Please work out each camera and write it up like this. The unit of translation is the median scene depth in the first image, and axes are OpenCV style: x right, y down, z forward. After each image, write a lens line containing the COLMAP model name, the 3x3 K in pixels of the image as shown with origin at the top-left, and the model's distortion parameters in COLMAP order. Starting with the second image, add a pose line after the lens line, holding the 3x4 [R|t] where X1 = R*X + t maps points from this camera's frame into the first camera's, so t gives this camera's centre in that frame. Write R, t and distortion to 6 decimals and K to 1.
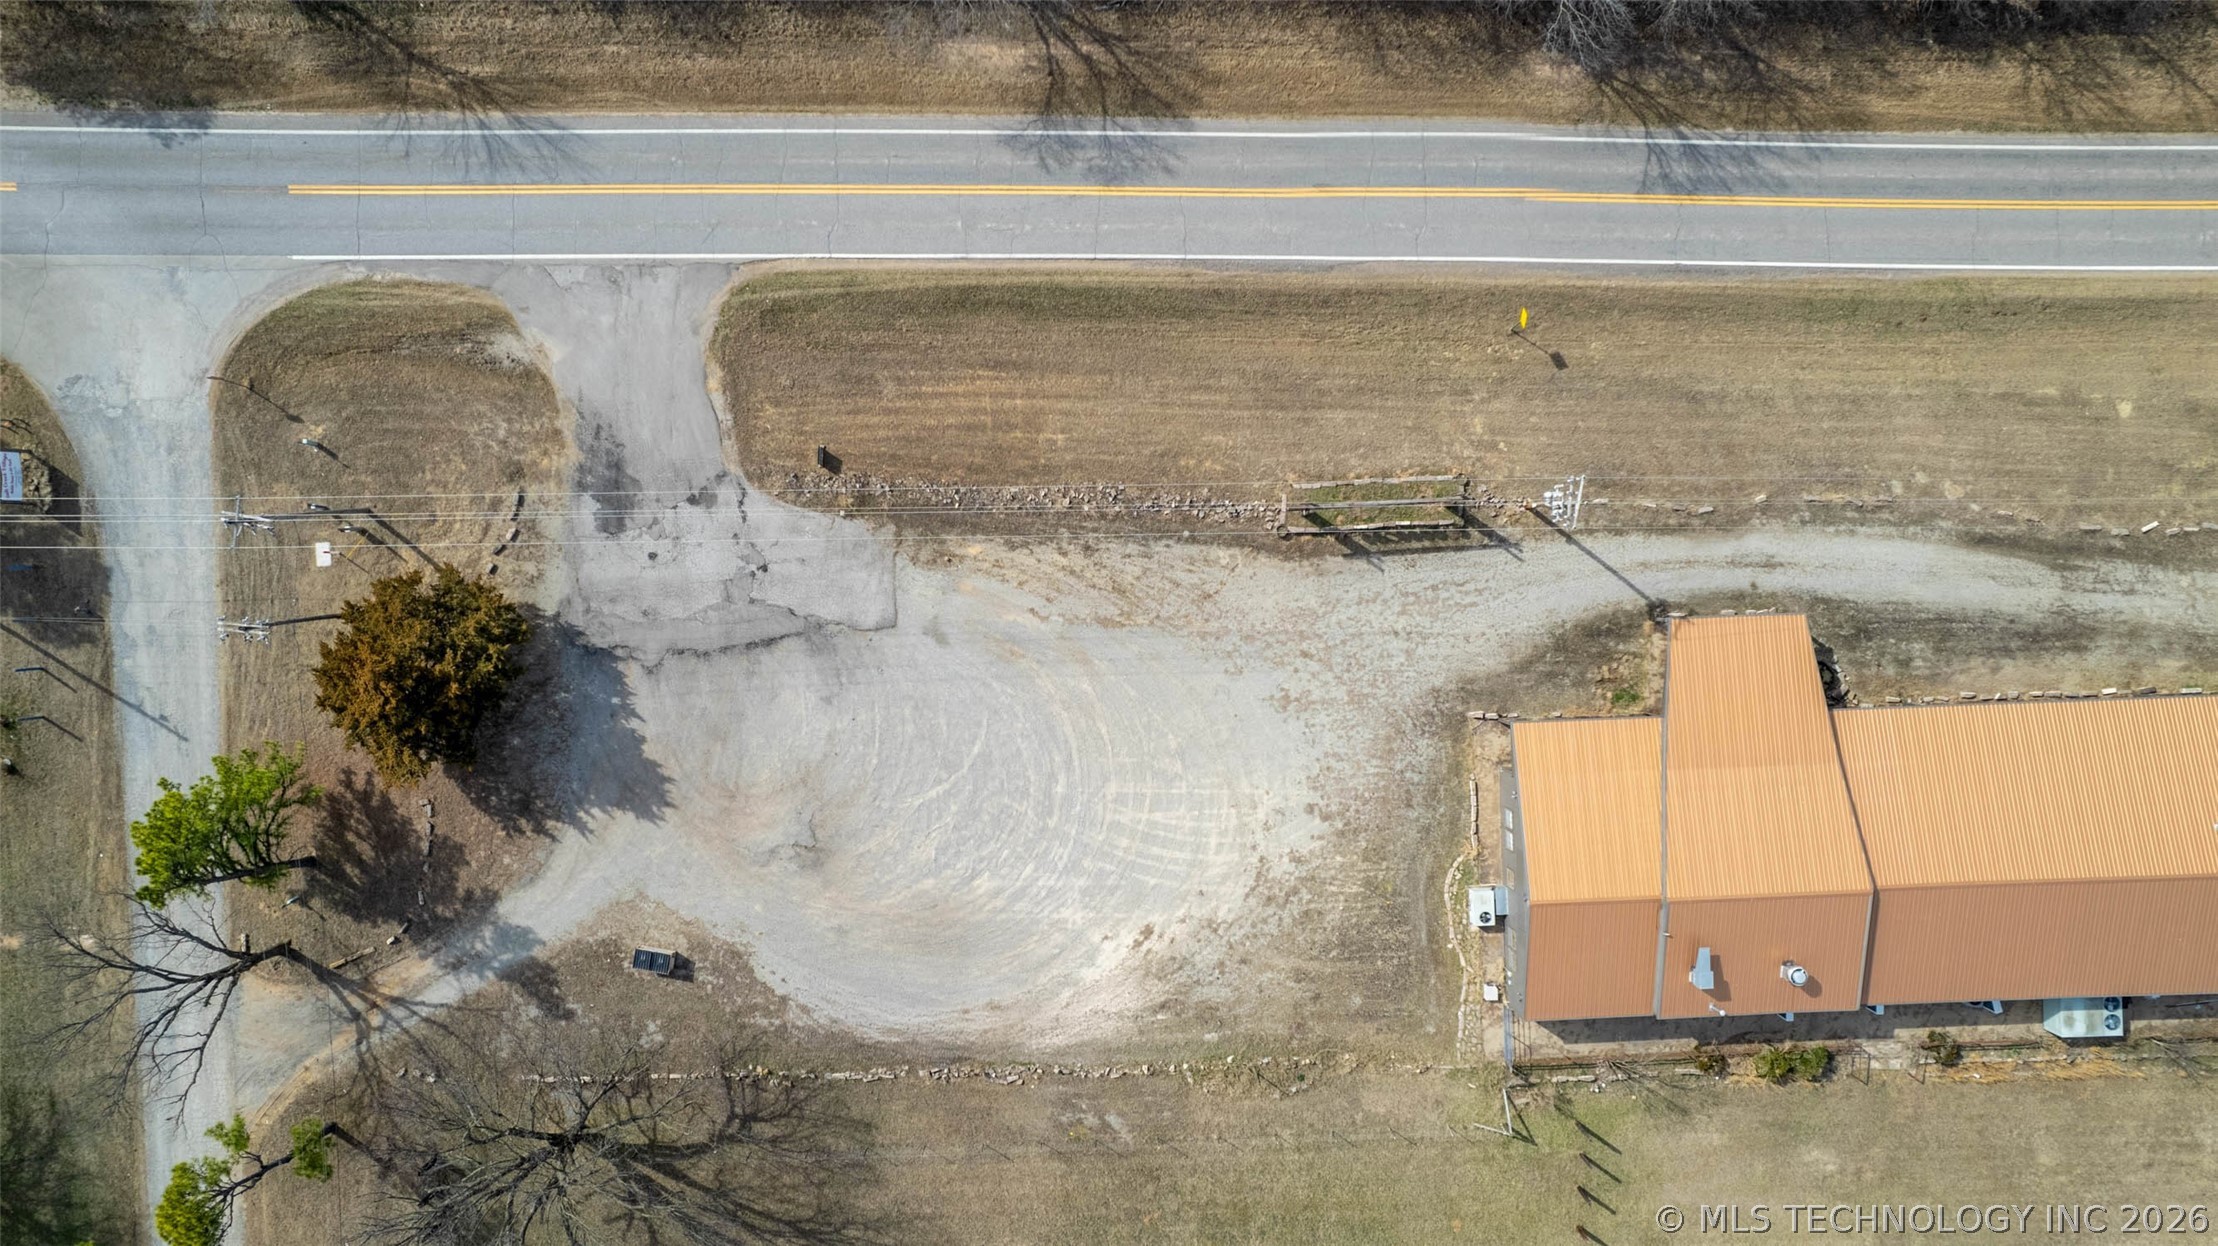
lens RADIAL K [[1412.9, 0, 1105.5], [0, 1412.9, 626.6], [0, 0, 1]] dist [-0.070734, 0.067068]
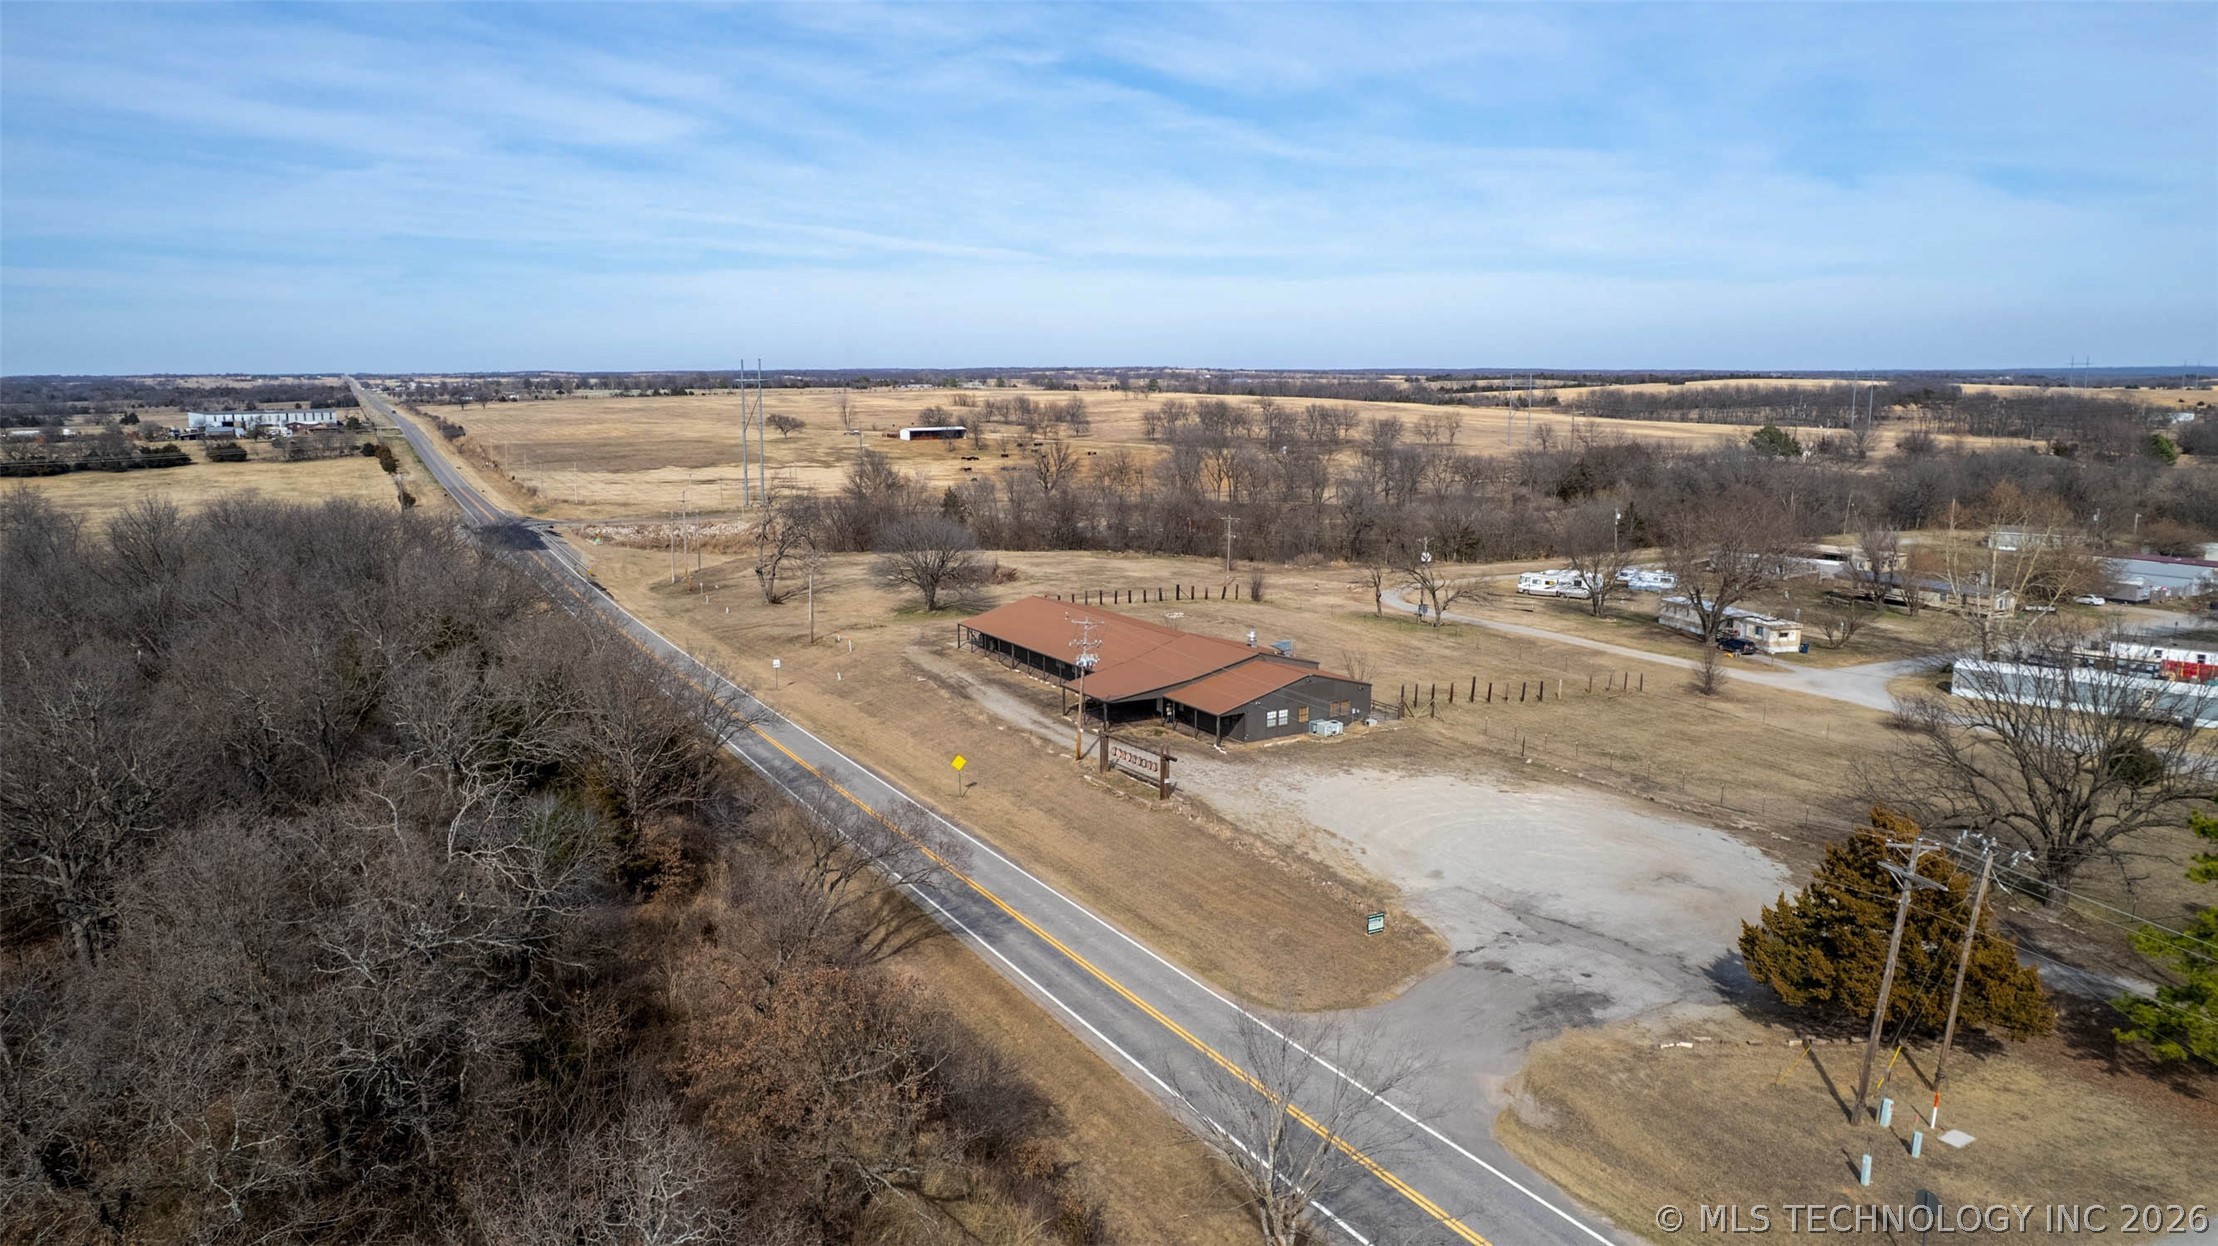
lens RADIAL K [[1417.3, 0, 1105.8], [0, 1417.3, 619.0], [0, 0, 1]] dist [-0.075212, 0.067519]
pose [[-0.479550, -0.148832, 0.864801, -0.898197], [0.877334, -0.101304, 0.469065, -0.700569], [0.017796, 0.983660, 0.179155, 0.606426]]
